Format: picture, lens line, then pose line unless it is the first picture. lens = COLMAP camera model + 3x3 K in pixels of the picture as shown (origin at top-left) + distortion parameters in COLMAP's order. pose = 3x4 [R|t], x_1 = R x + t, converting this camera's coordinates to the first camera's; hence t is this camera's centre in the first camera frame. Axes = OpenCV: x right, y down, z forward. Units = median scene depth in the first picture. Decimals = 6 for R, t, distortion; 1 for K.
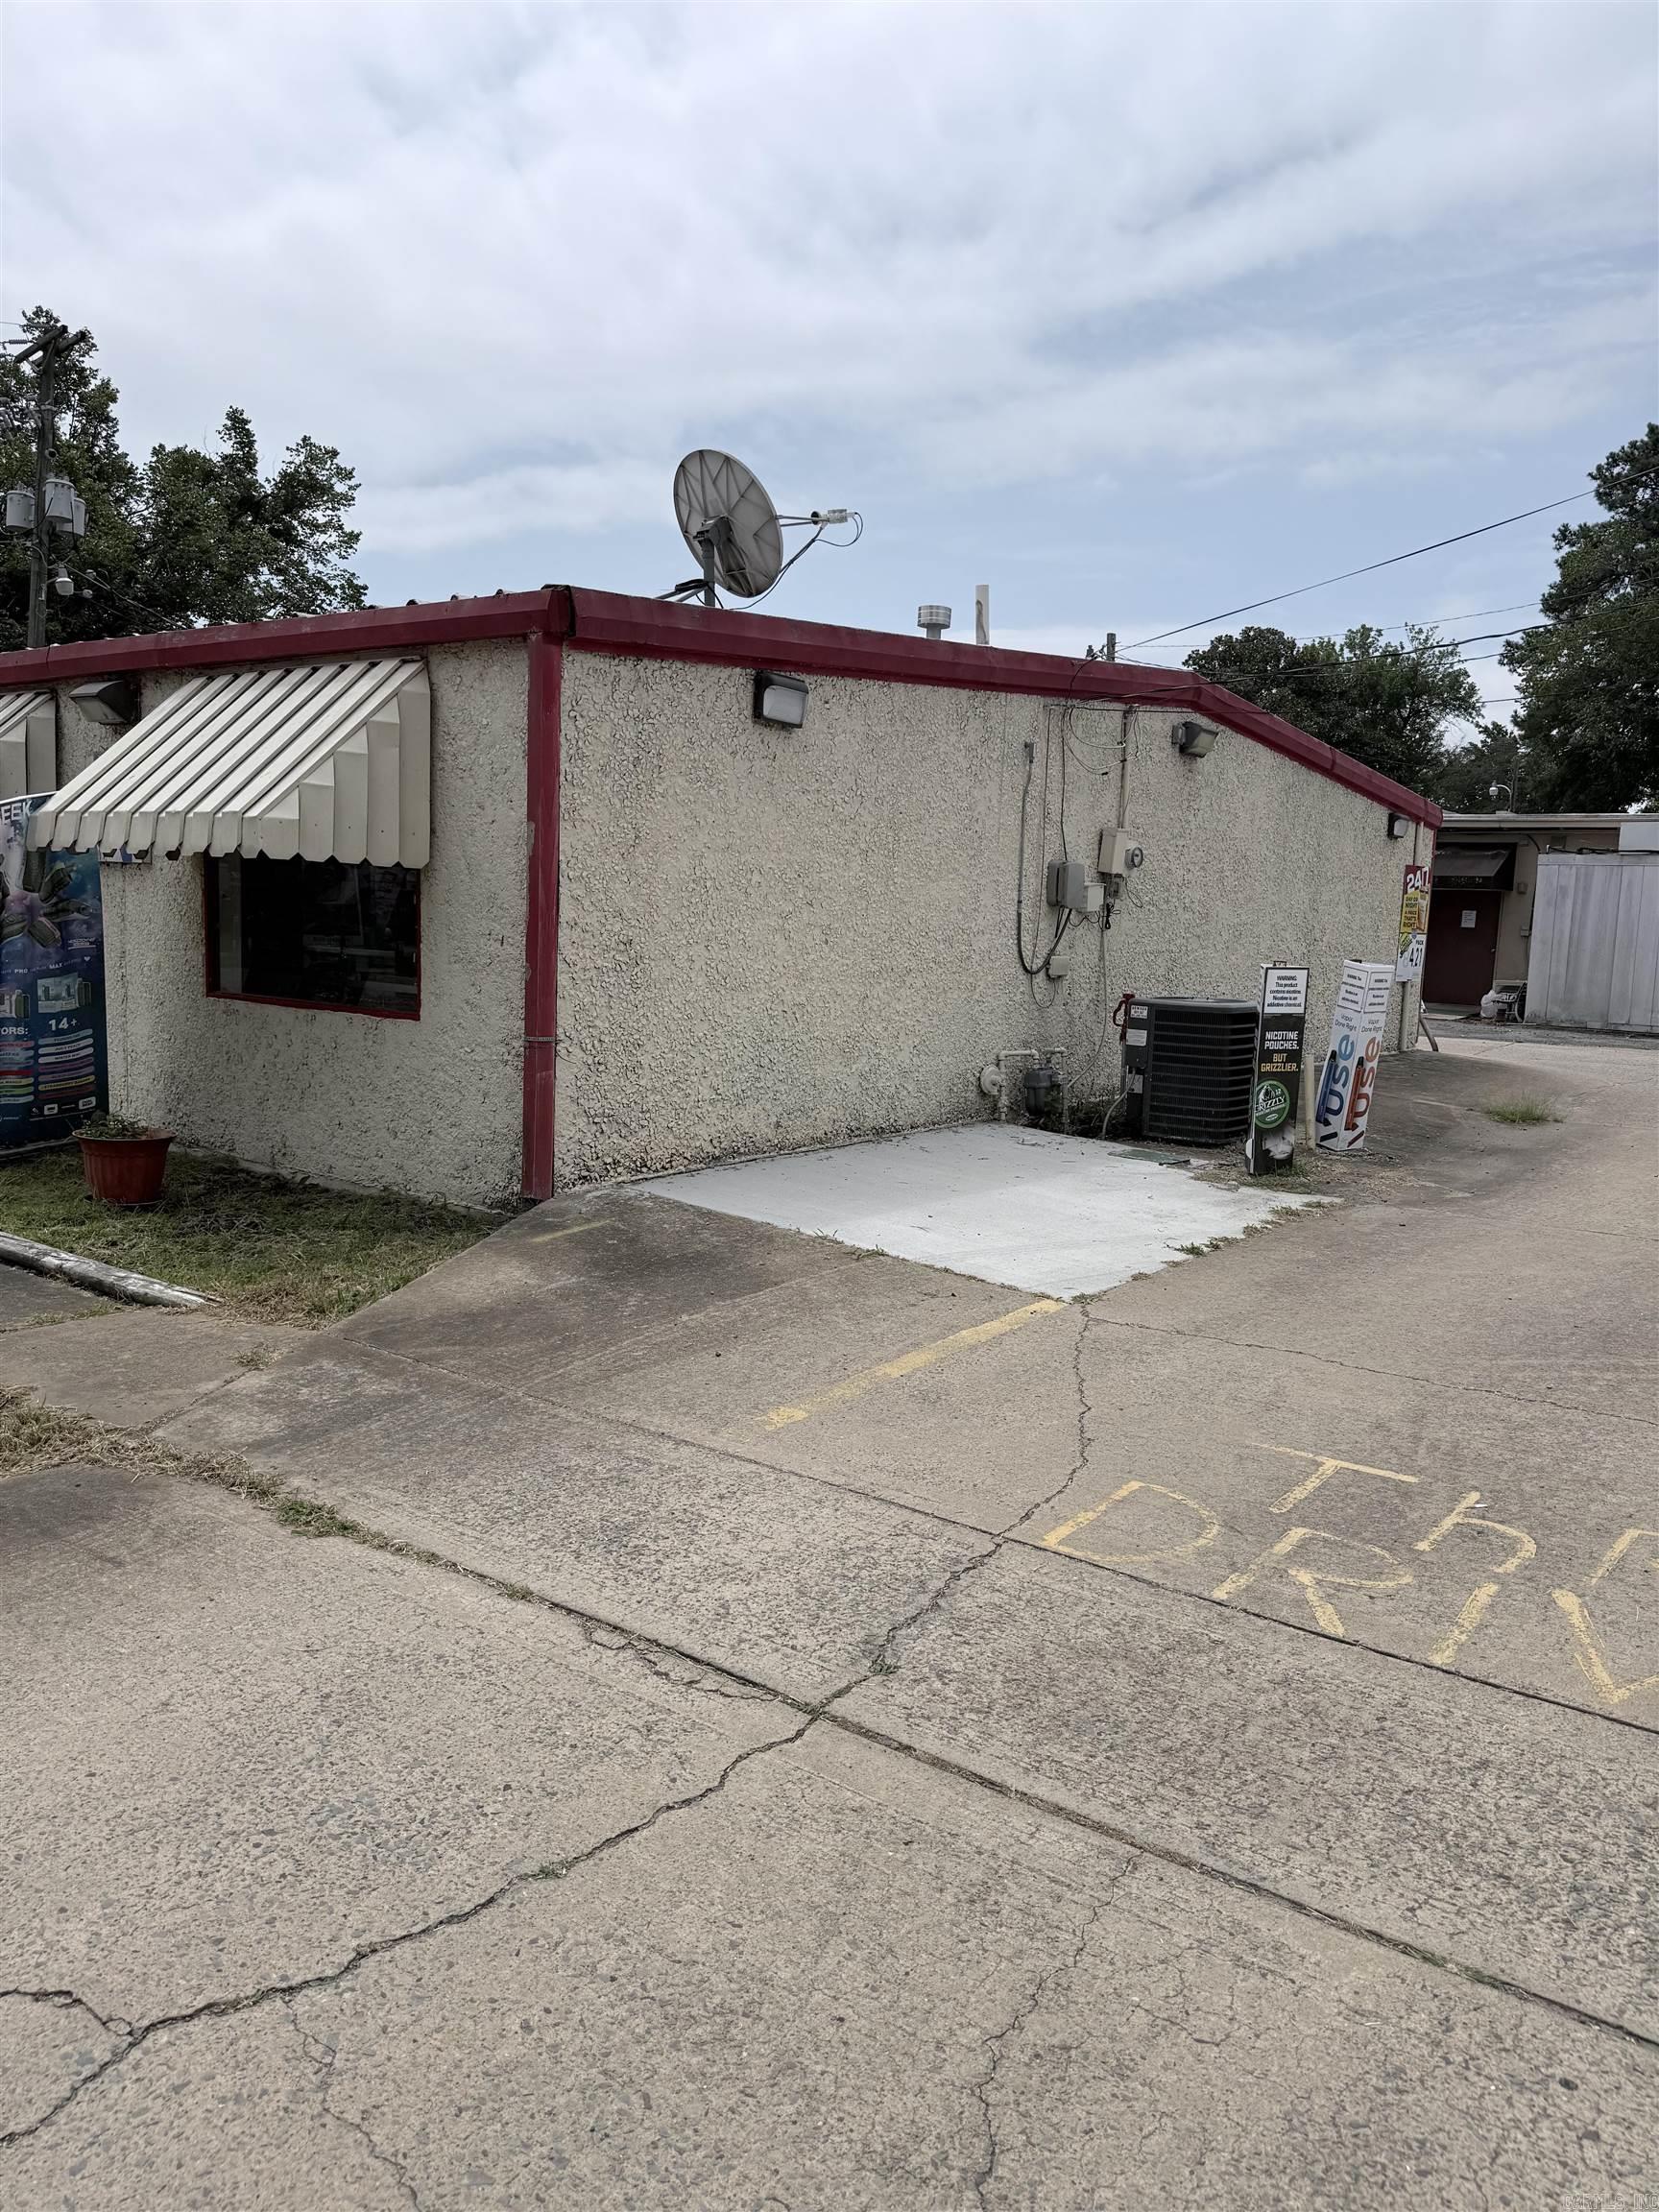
lens RADIAL K [[1536.7, 0, 847.3], [0, 1536.7, 1115.5], [0, 0, 1]] dist [0.040406, -0.033614]
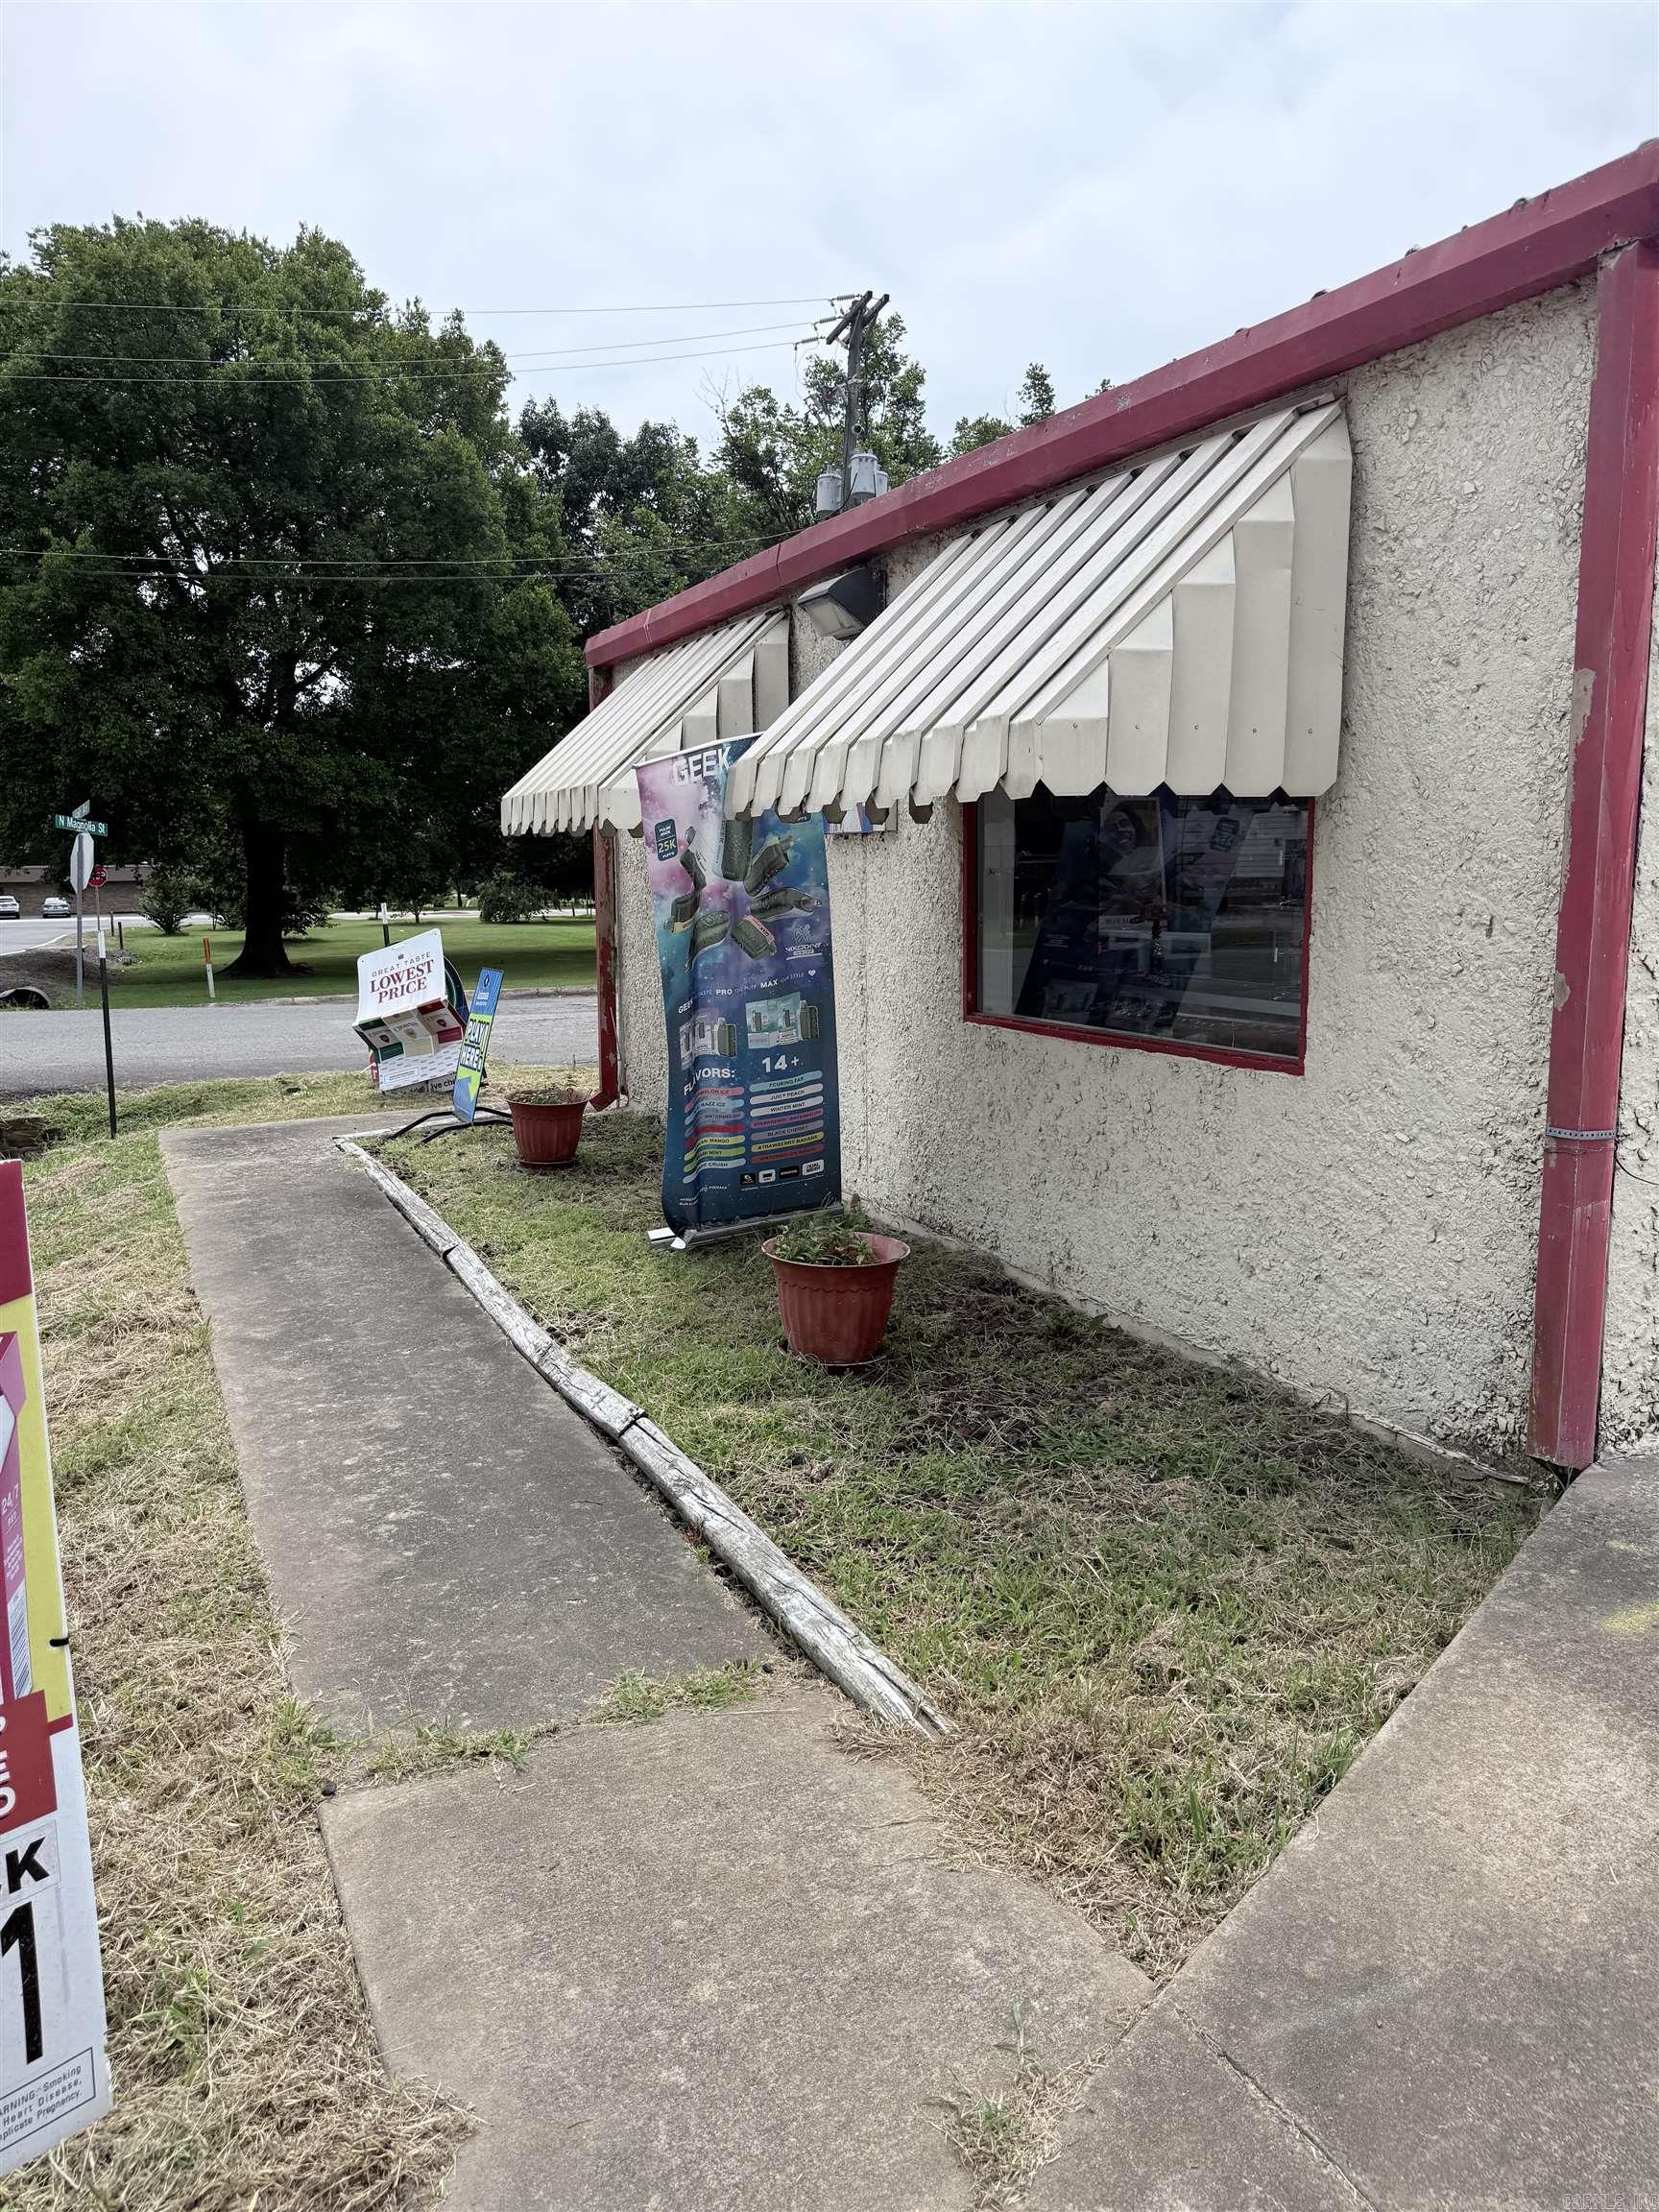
lens RADIAL K [[1536.7, 0, 824.7], [0, 1536.7, 1109.2], [0, 0, 1]] dist [0.040406, -0.033614]
pose [[0.875074, 0.022785, -0.483452, -0.153313], [-0.014547, 0.999678, 0.020784, -0.056212], [0.483770, -0.011155, 0.875124, 0.413575]]
